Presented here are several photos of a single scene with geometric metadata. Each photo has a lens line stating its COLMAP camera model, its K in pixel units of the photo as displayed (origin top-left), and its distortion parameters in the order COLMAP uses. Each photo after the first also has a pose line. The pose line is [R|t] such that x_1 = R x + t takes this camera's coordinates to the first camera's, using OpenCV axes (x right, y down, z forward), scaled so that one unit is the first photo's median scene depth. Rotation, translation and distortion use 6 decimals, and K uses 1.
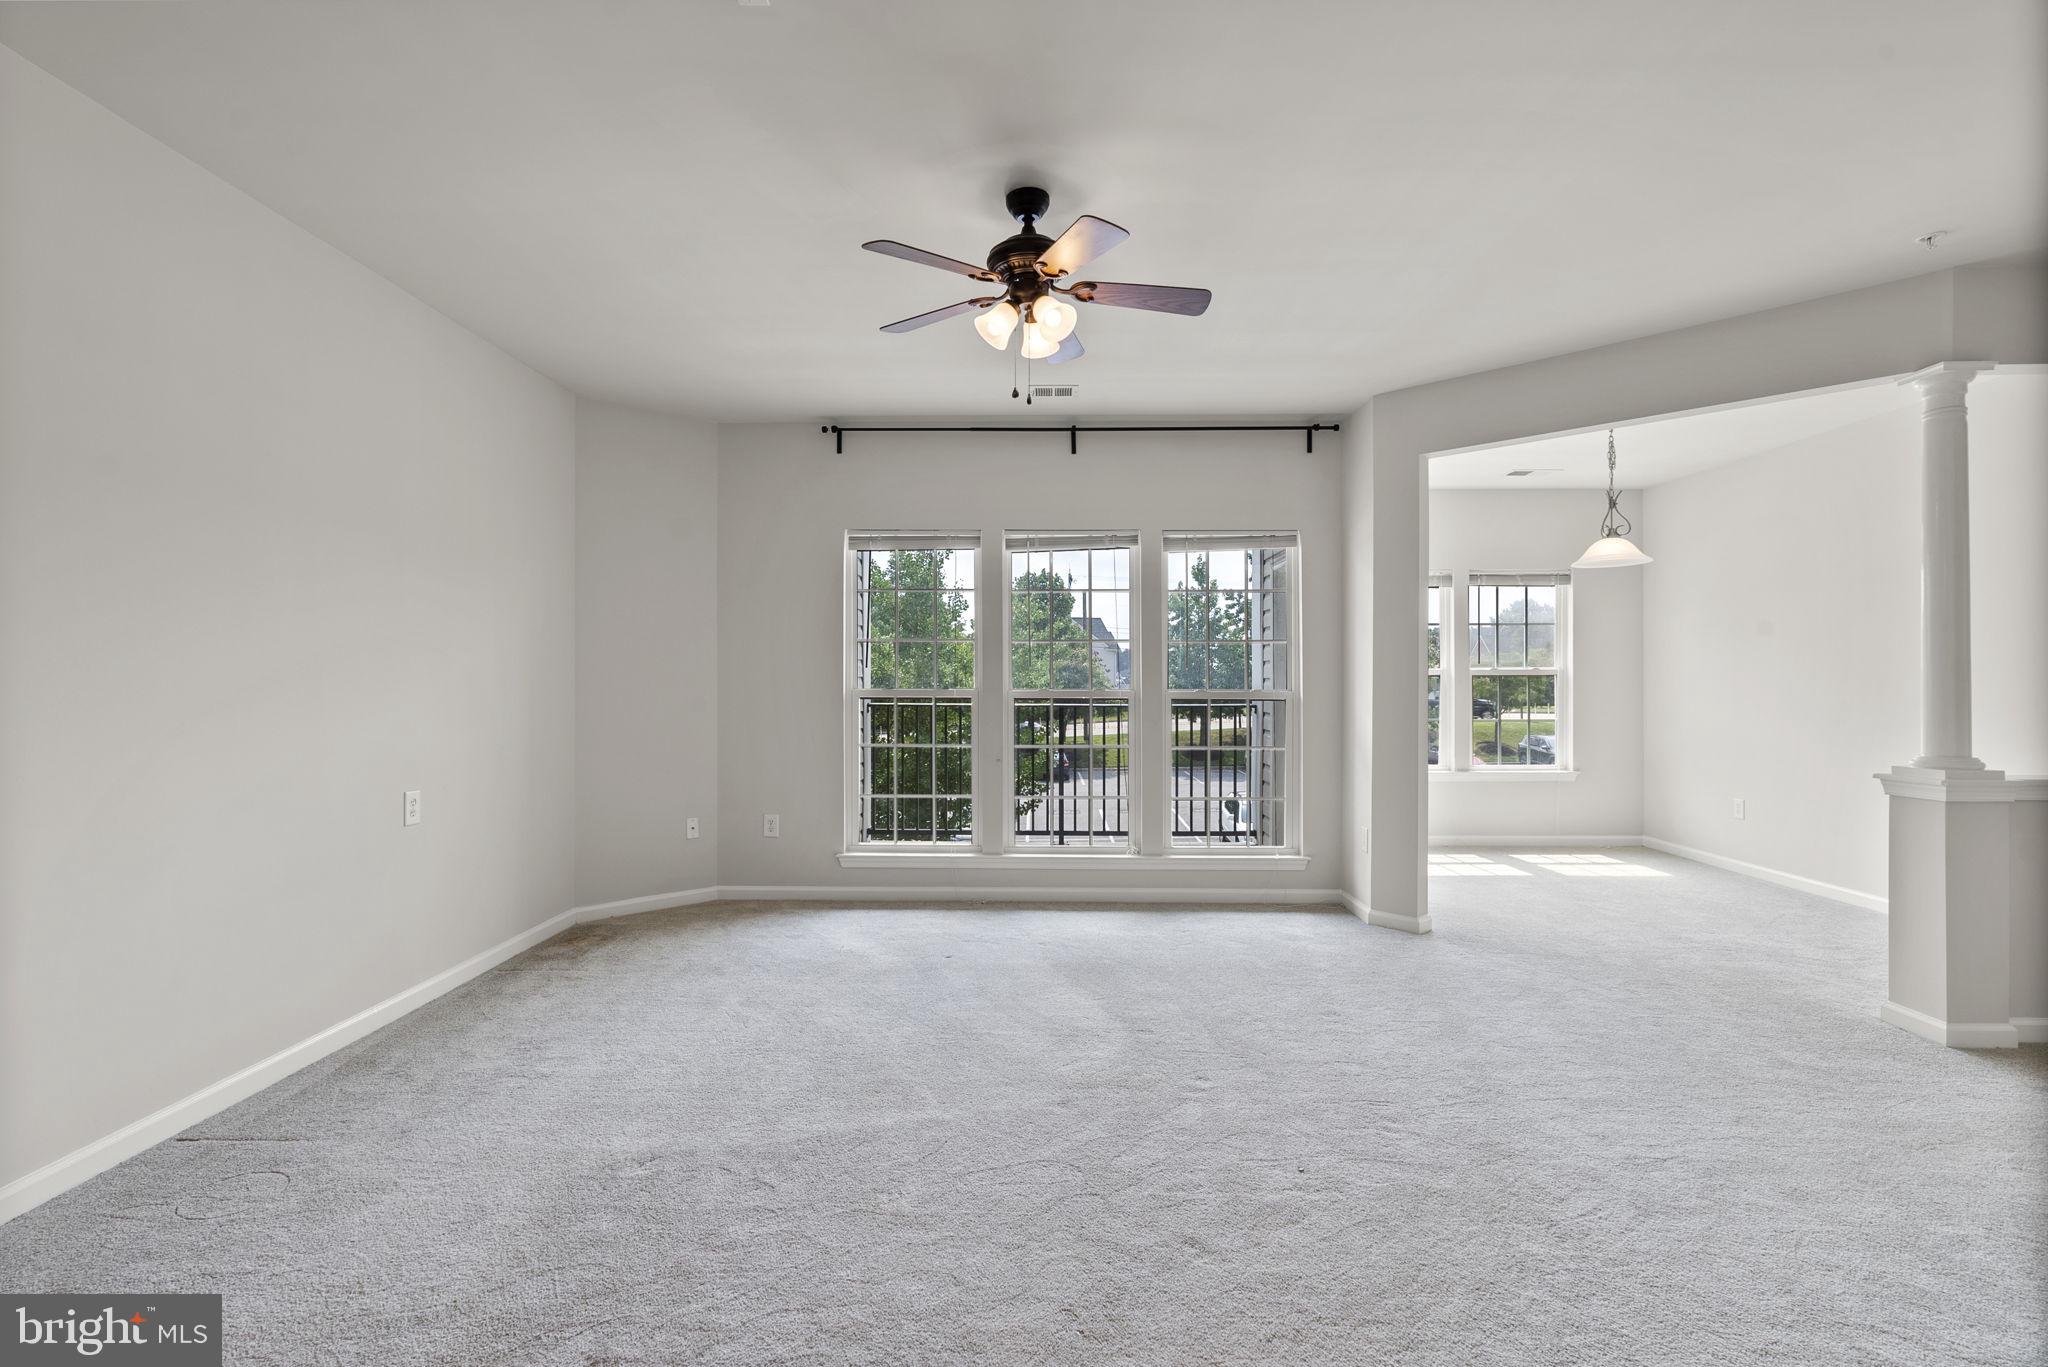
lens RADIAL K [[927.5, 0, 1016.1], [0, 927.5, 676.4], [0, 0, 1]] dist [-0.013104, 0.009138]
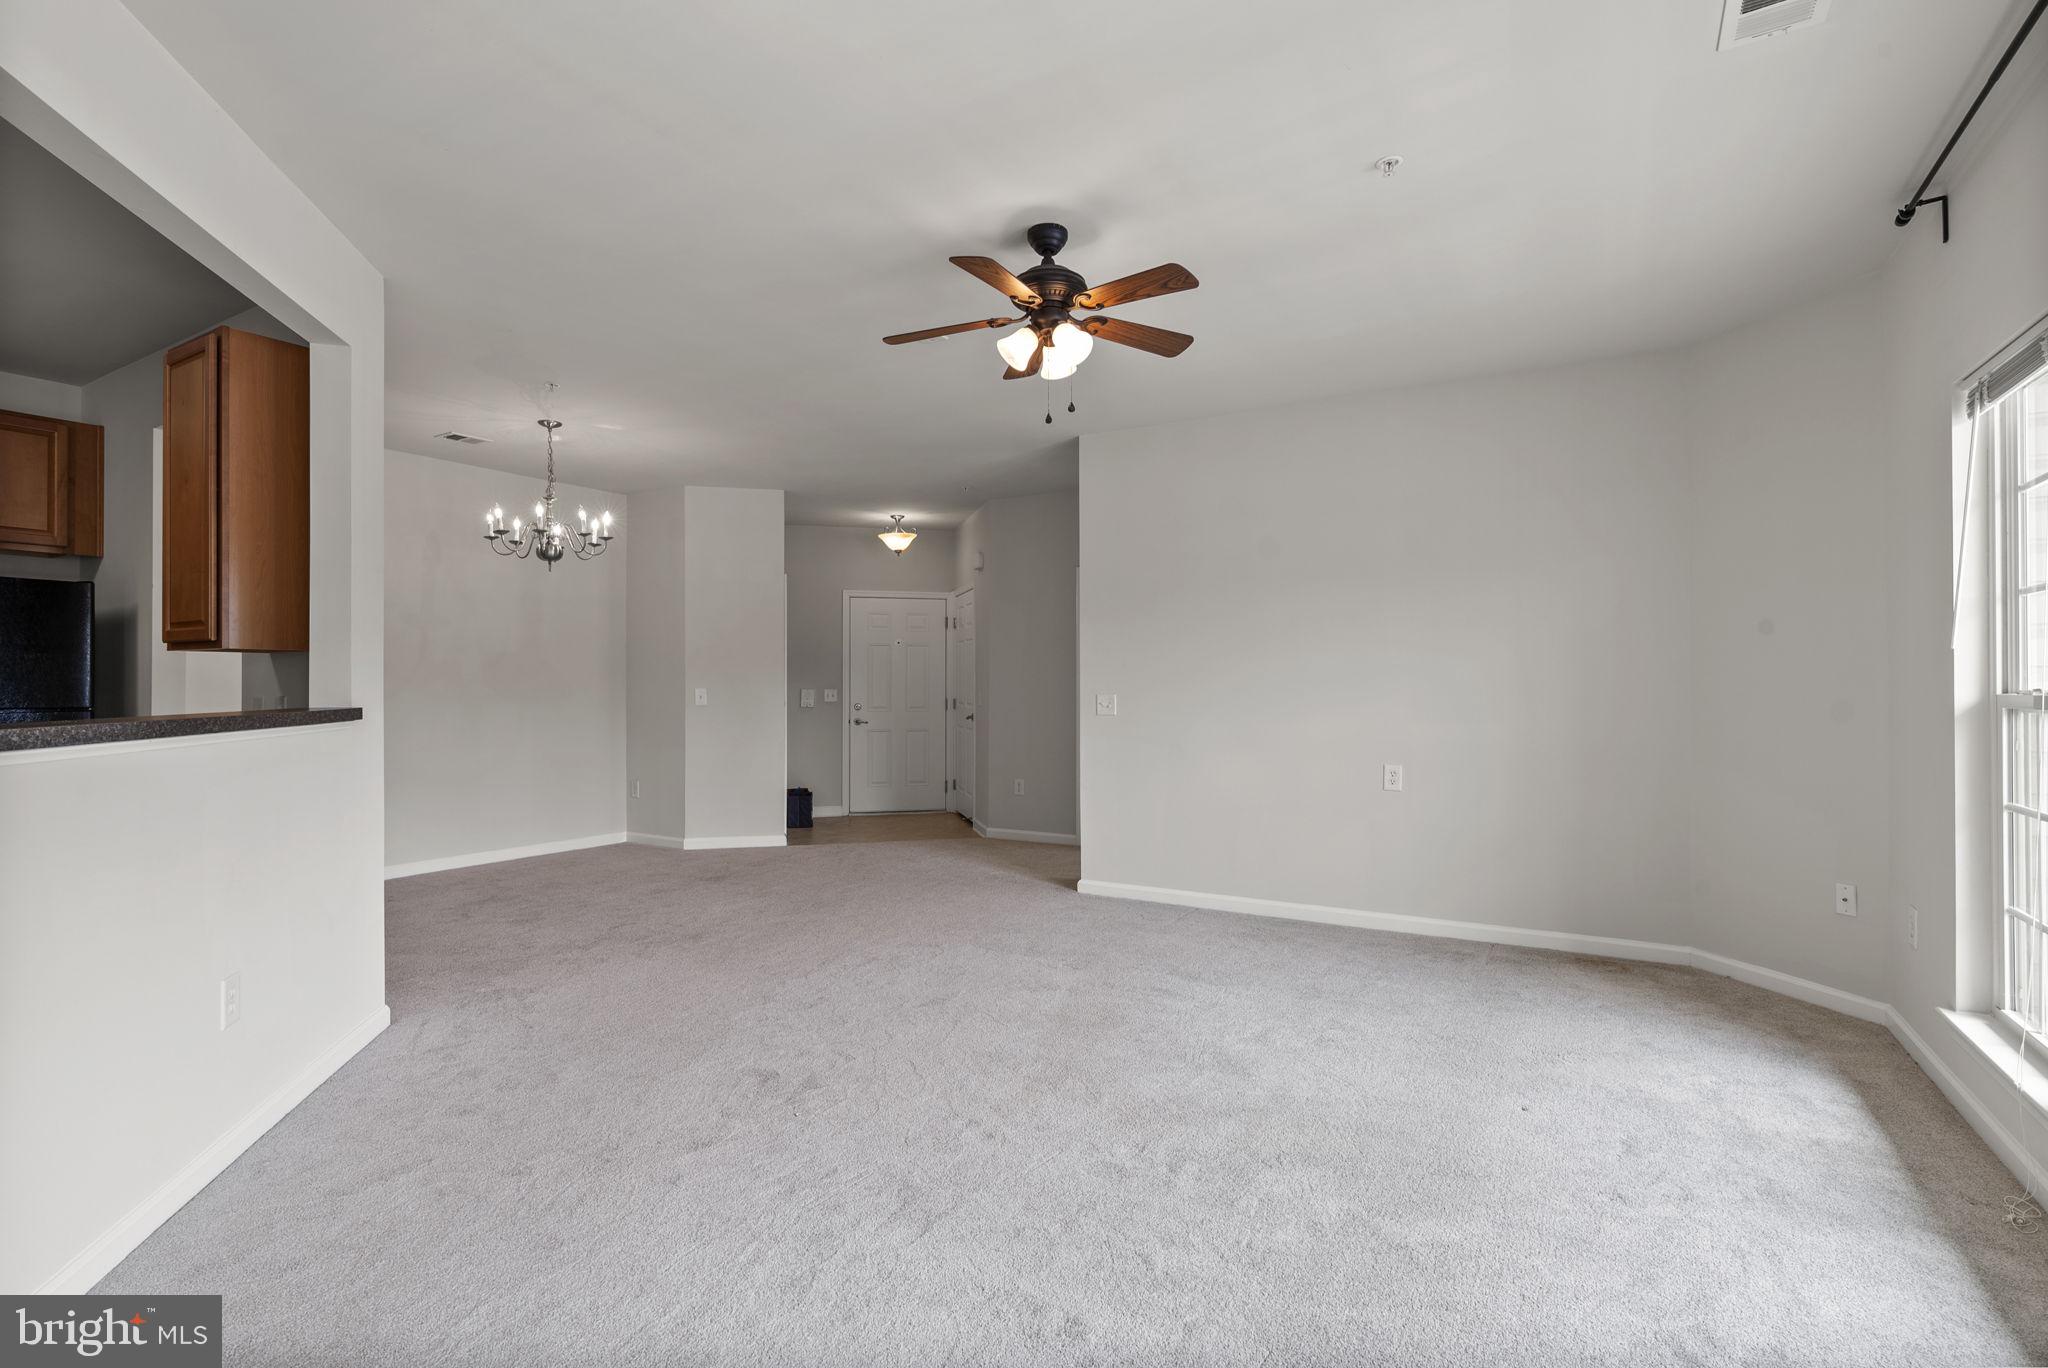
lens RADIAL K [[959.3, 0, 1016.2], [0, 959.3, 680.6], [0, 0, 1]] dist [-0.001748, 0.000681]
pose [[-0.495618, -0.003780, -0.868532, 0.548435], [0.009605, 0.999906, -0.009833, 0.008560], [0.868487, -0.013216, -0.495535, 0.831114]]
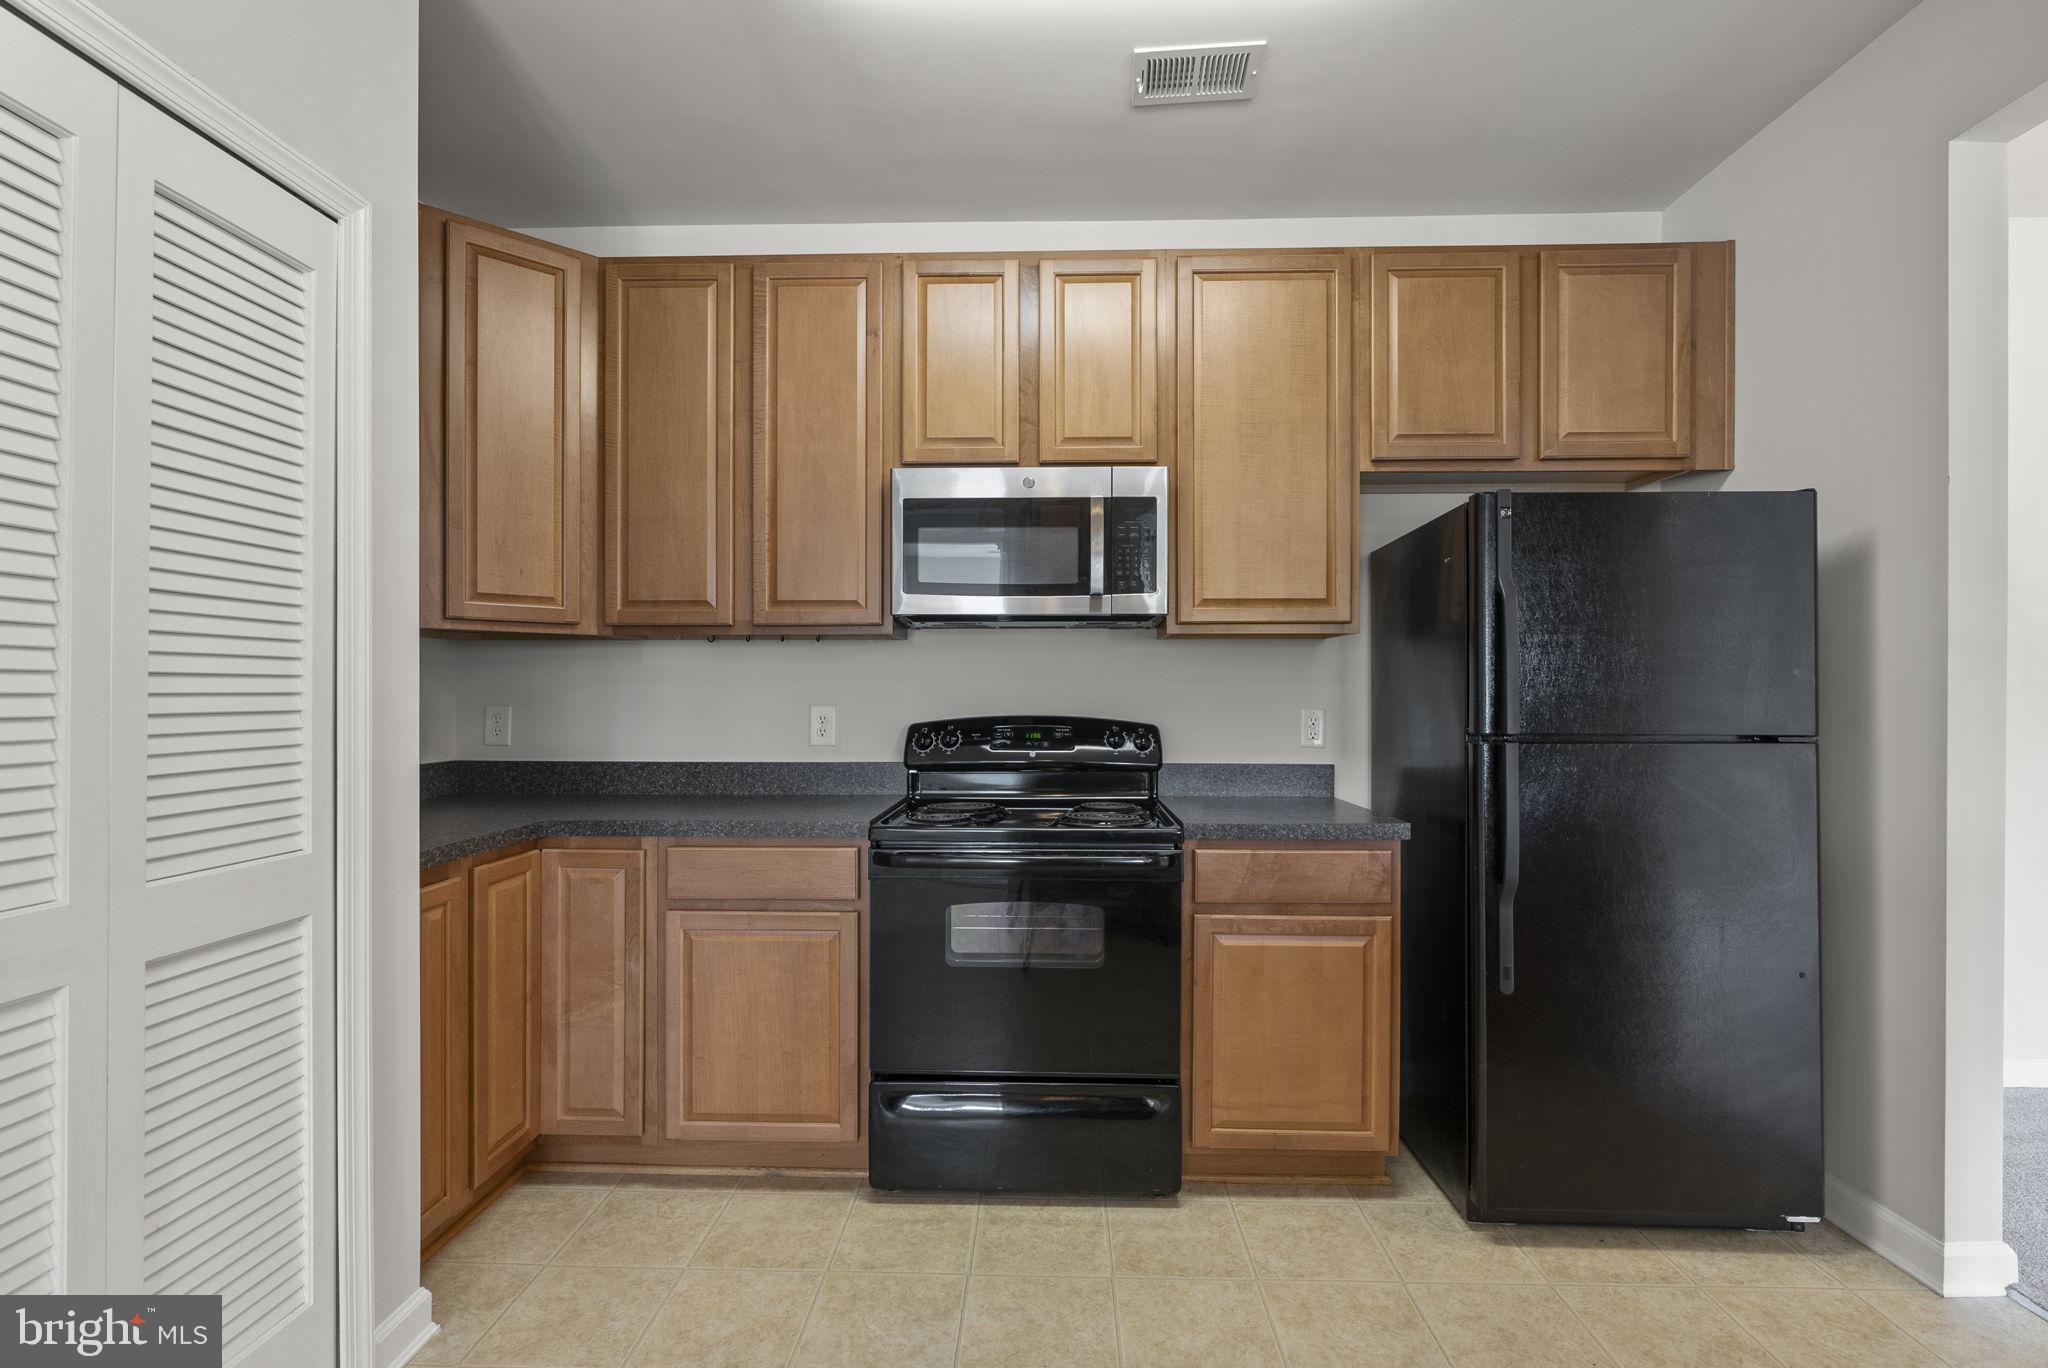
lens RADIAL K [[925.0, 0, 1032.2], [0, 925.0, 692.3], [0, 0, 1]] dist [-0.010014, 0.004132]
pose [[-1.000000, -0.000707, -0.000677, 0.570498], [-0.000698, 0.999920, -0.012647, 0.002091], [0.000686, -0.012646, -0.999920, 0.143872]]
